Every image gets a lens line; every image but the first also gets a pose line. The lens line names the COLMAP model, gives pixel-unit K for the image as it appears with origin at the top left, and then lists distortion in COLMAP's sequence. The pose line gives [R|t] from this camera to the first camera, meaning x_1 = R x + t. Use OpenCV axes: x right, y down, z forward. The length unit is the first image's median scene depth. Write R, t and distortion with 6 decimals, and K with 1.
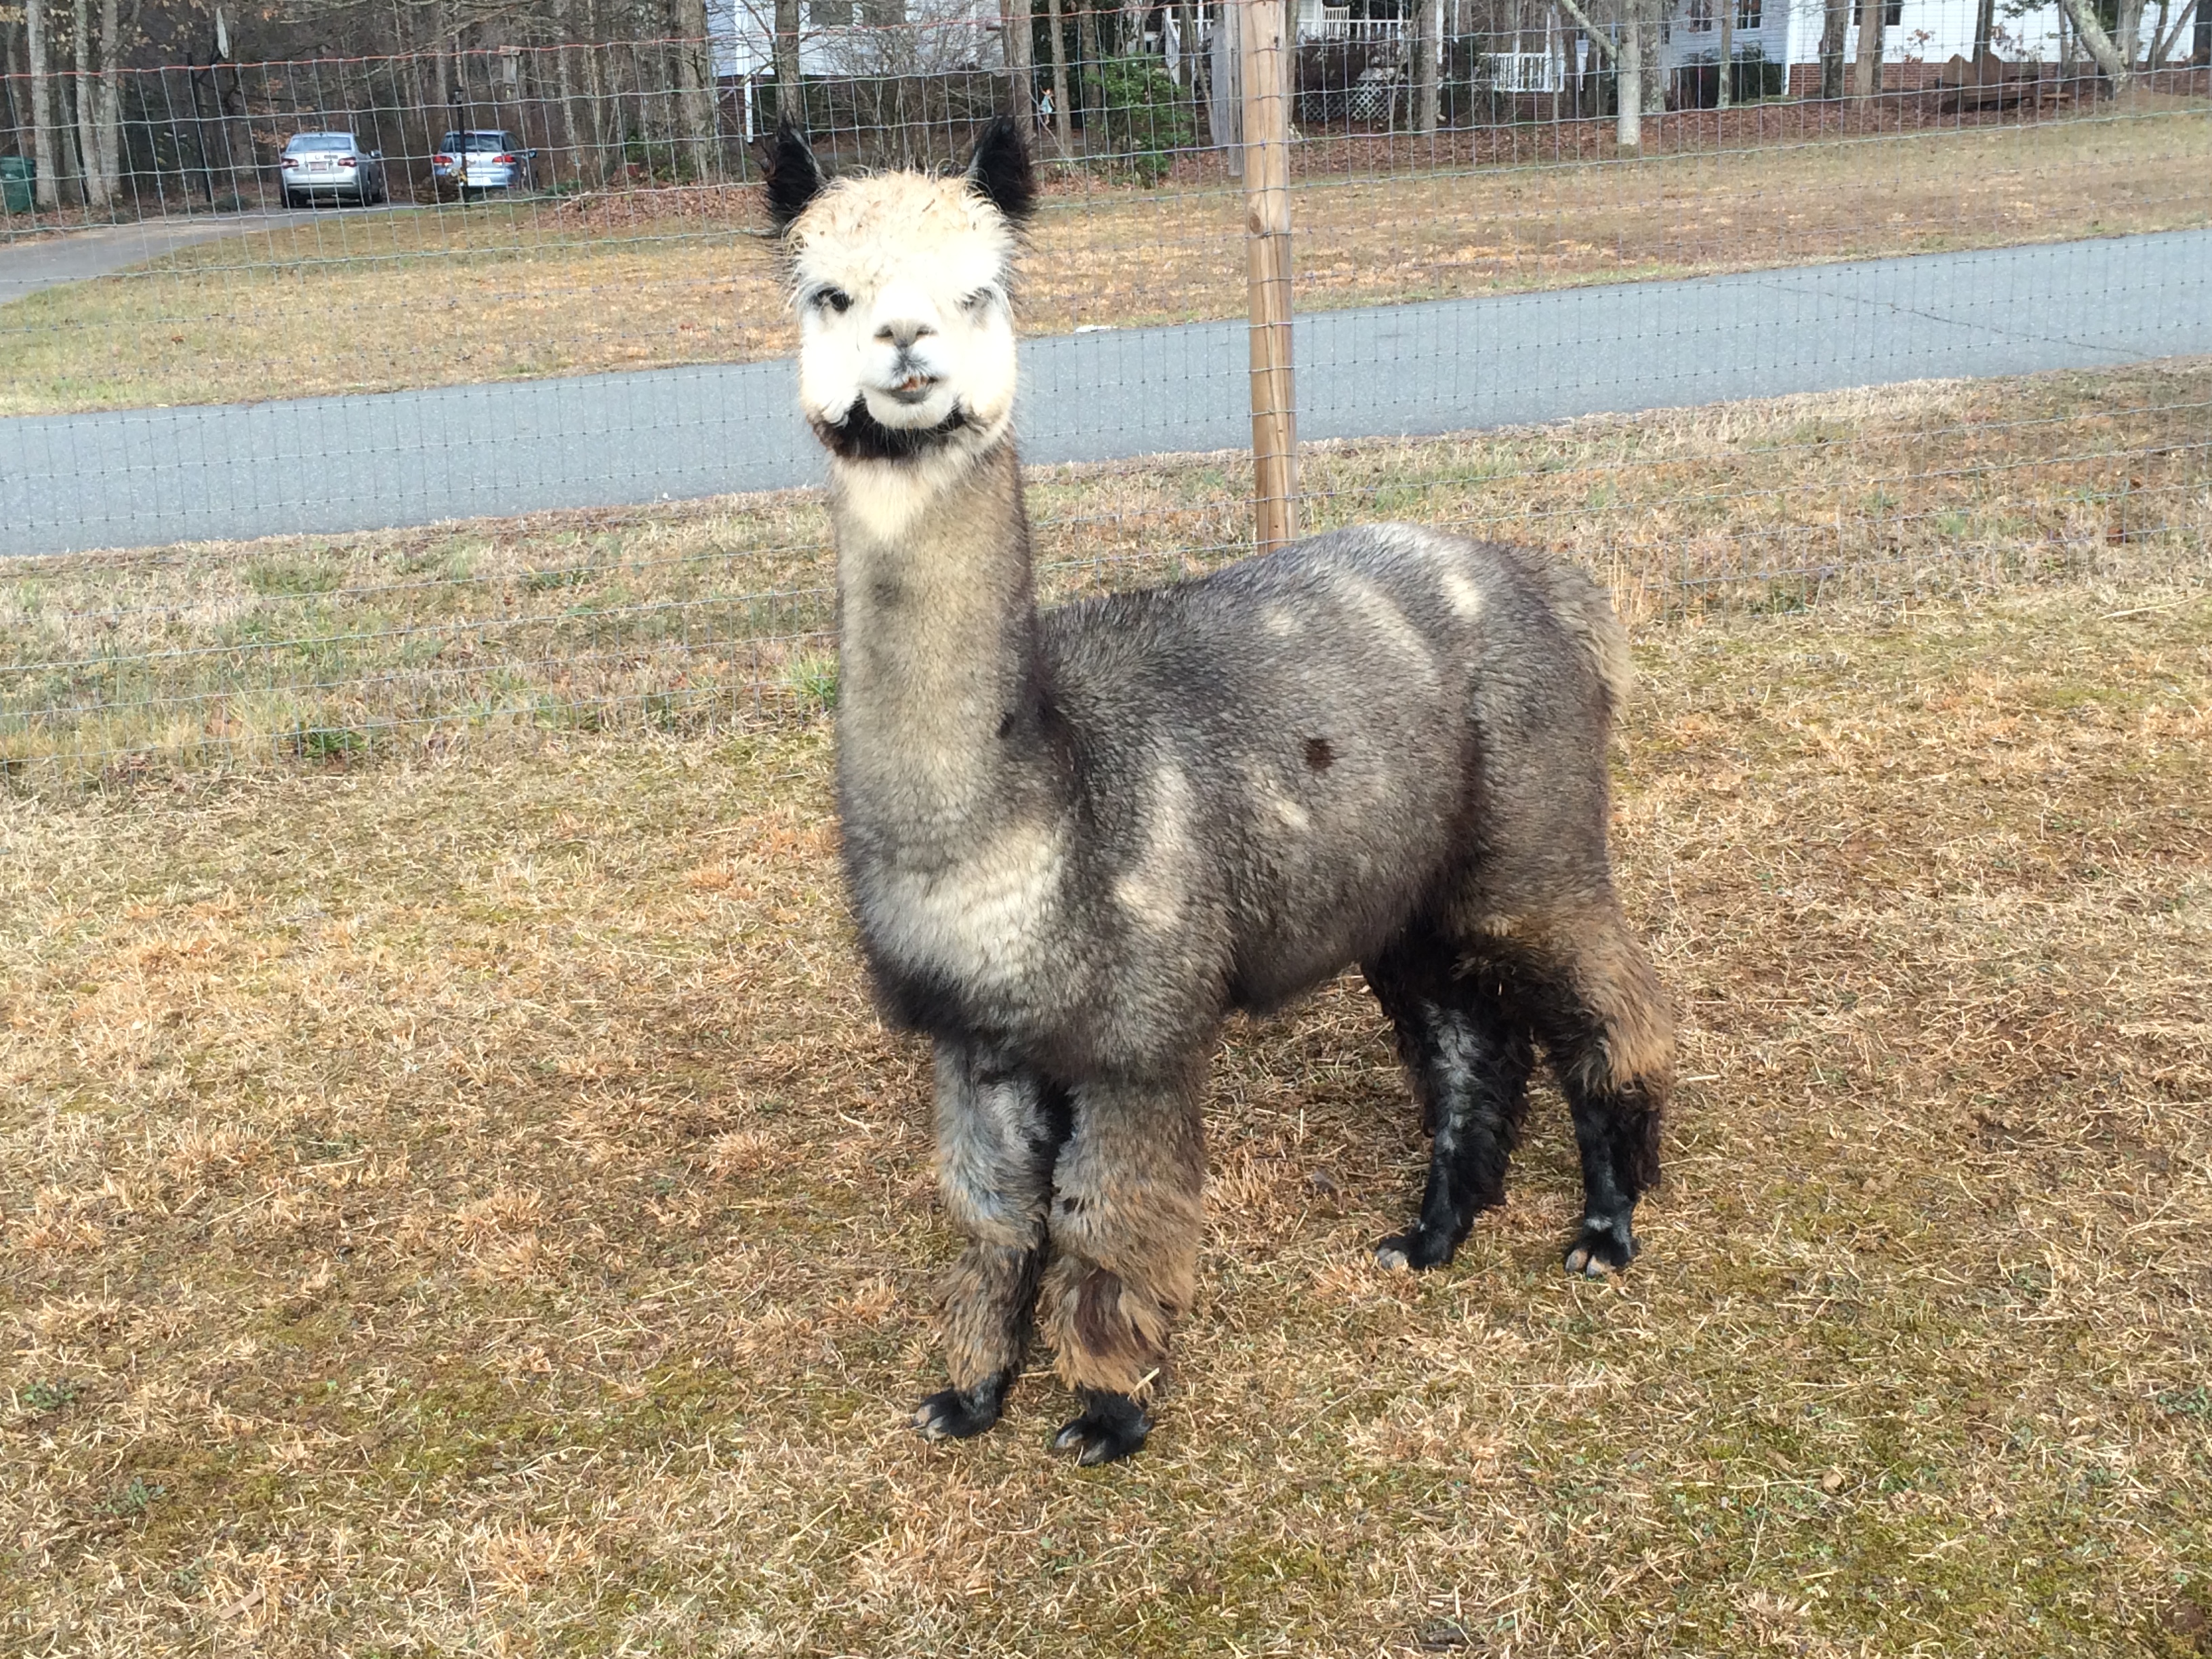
lens RADIAL K [[2705.4, 0, 1105.7], [0, 2705.4, 831.4], [0, 0, 1]] dist [0.062306, 0.000000]
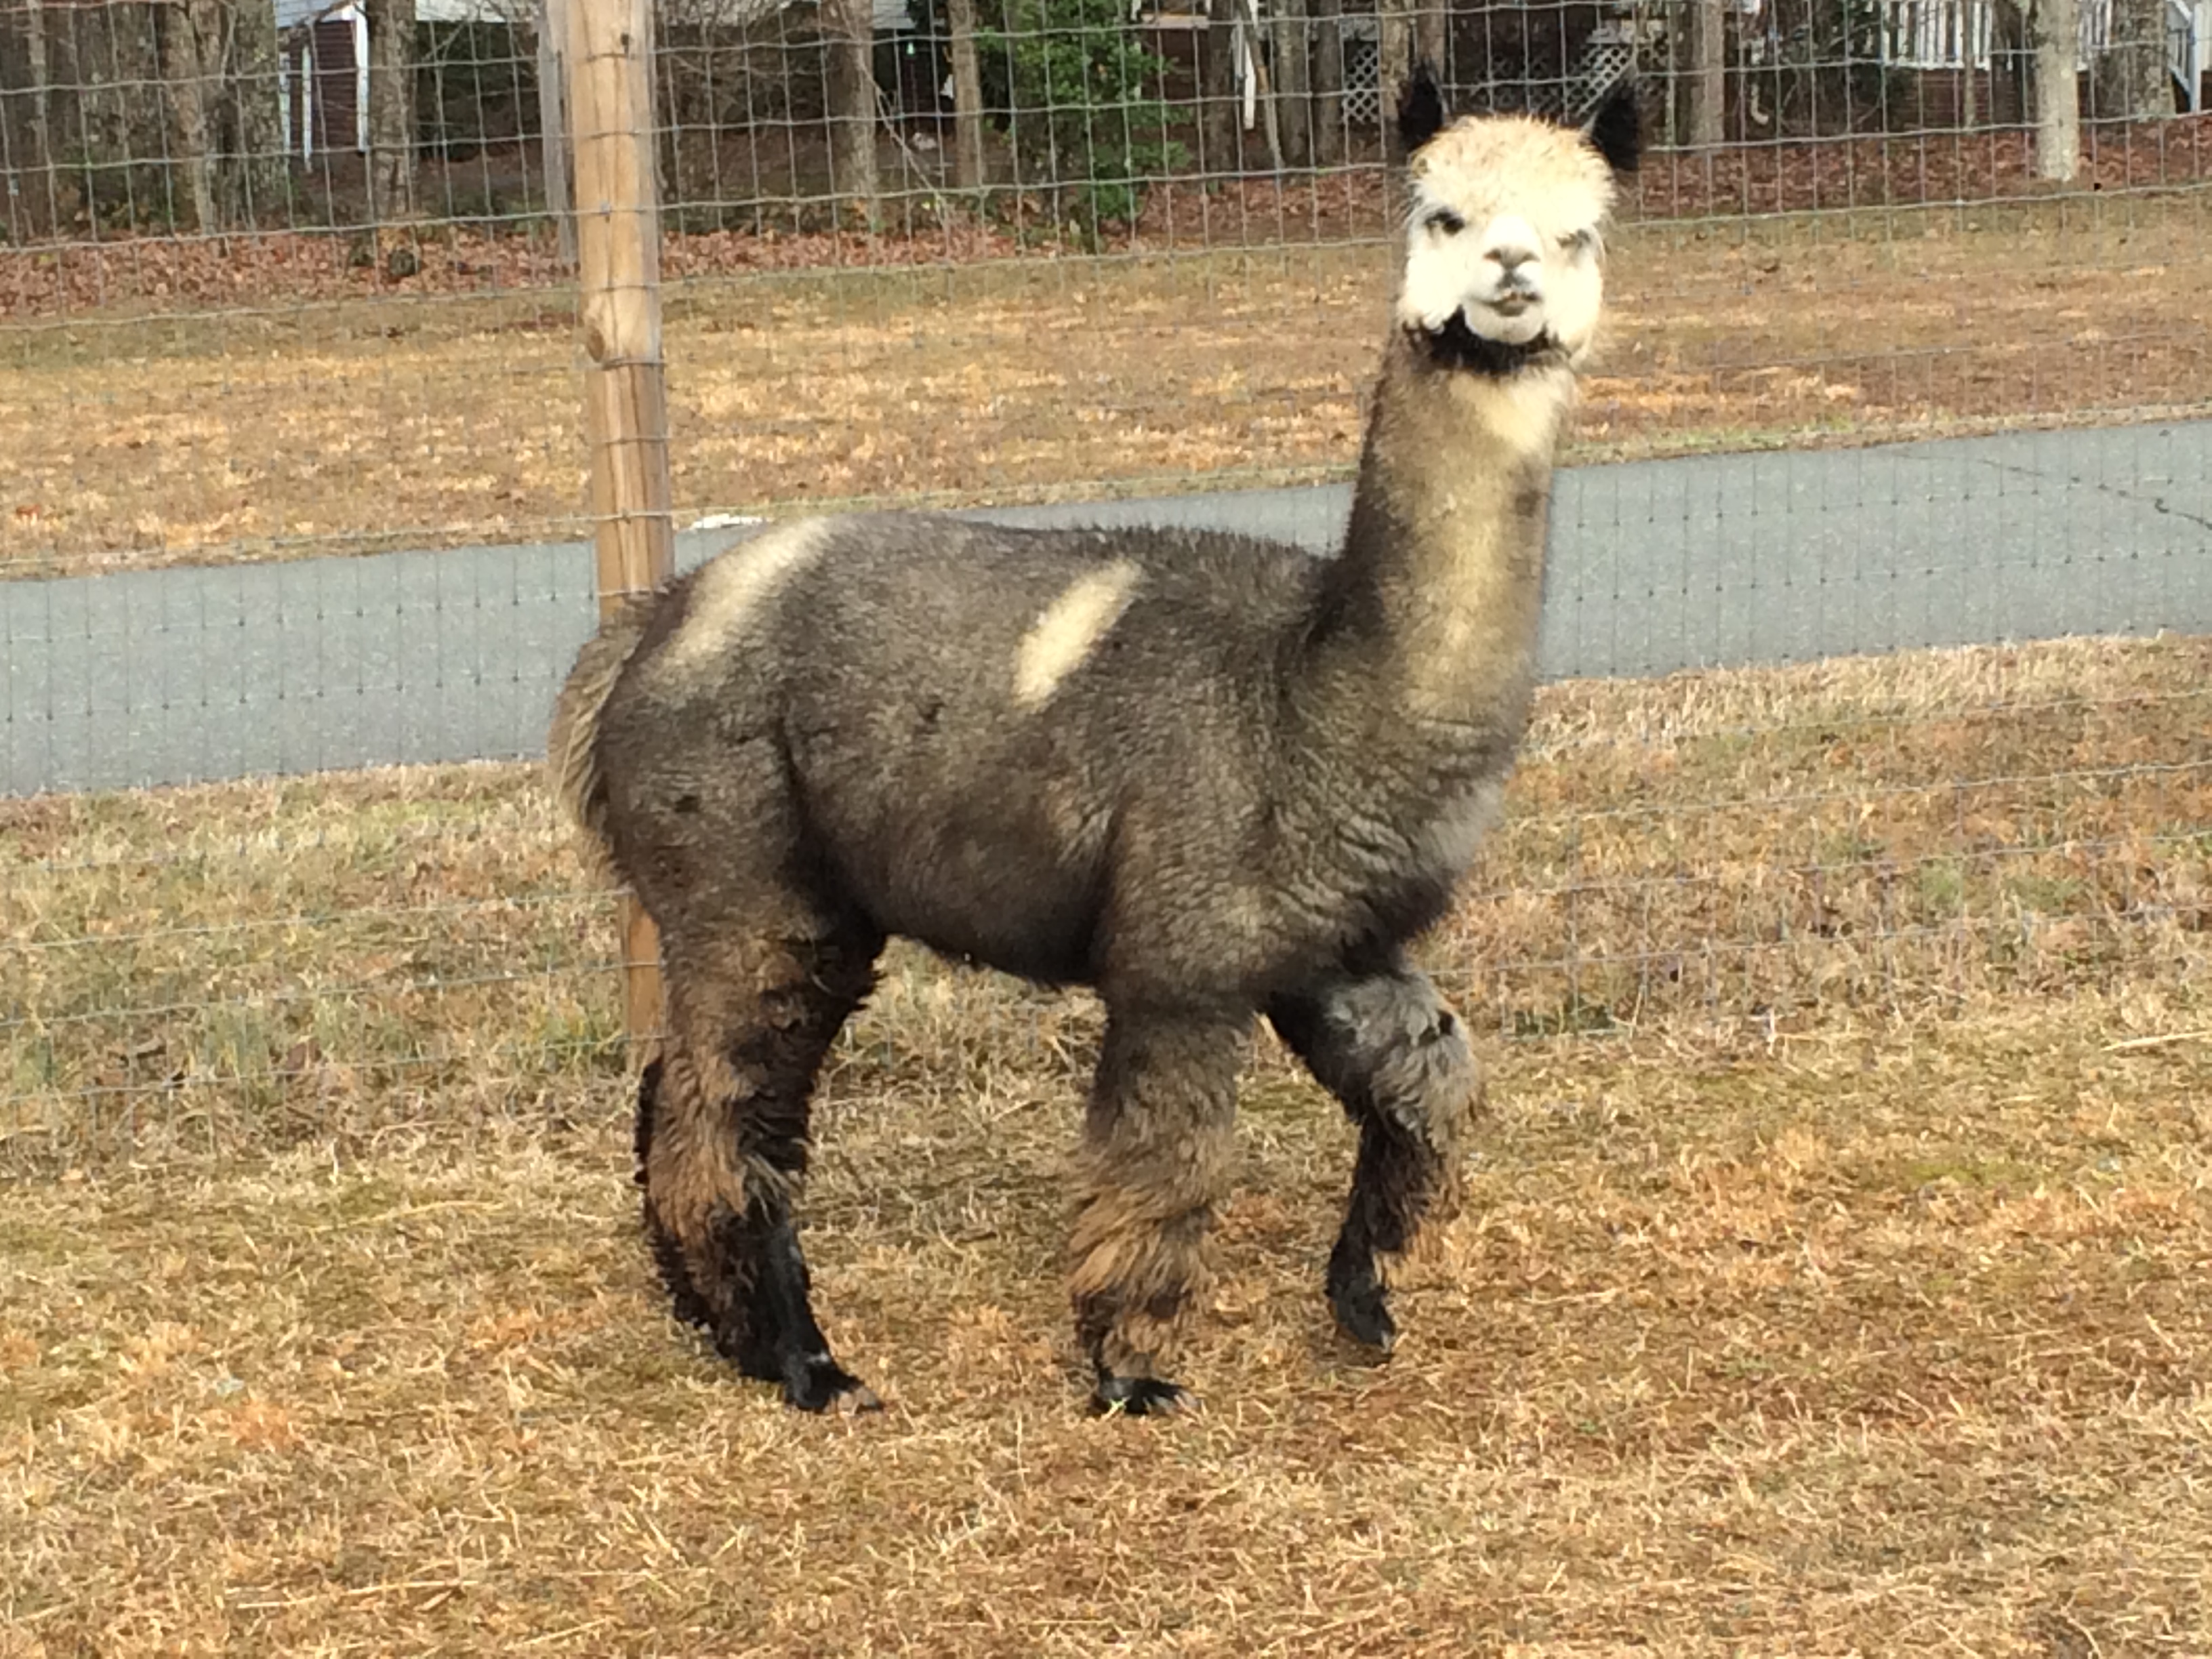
lens RADIAL K [[5718.5, 0, 1106.3], [0, 5718.5, 828.1], [0, 0, 1]] dist [0.064198, 0.000000]
pose [[0.999803, 0.013225, -0.014832, 0.162603], [-0.015042, 0.991405, -0.129962, 0.031303], [0.012985, 0.130159, 0.991408, -0.173060]]
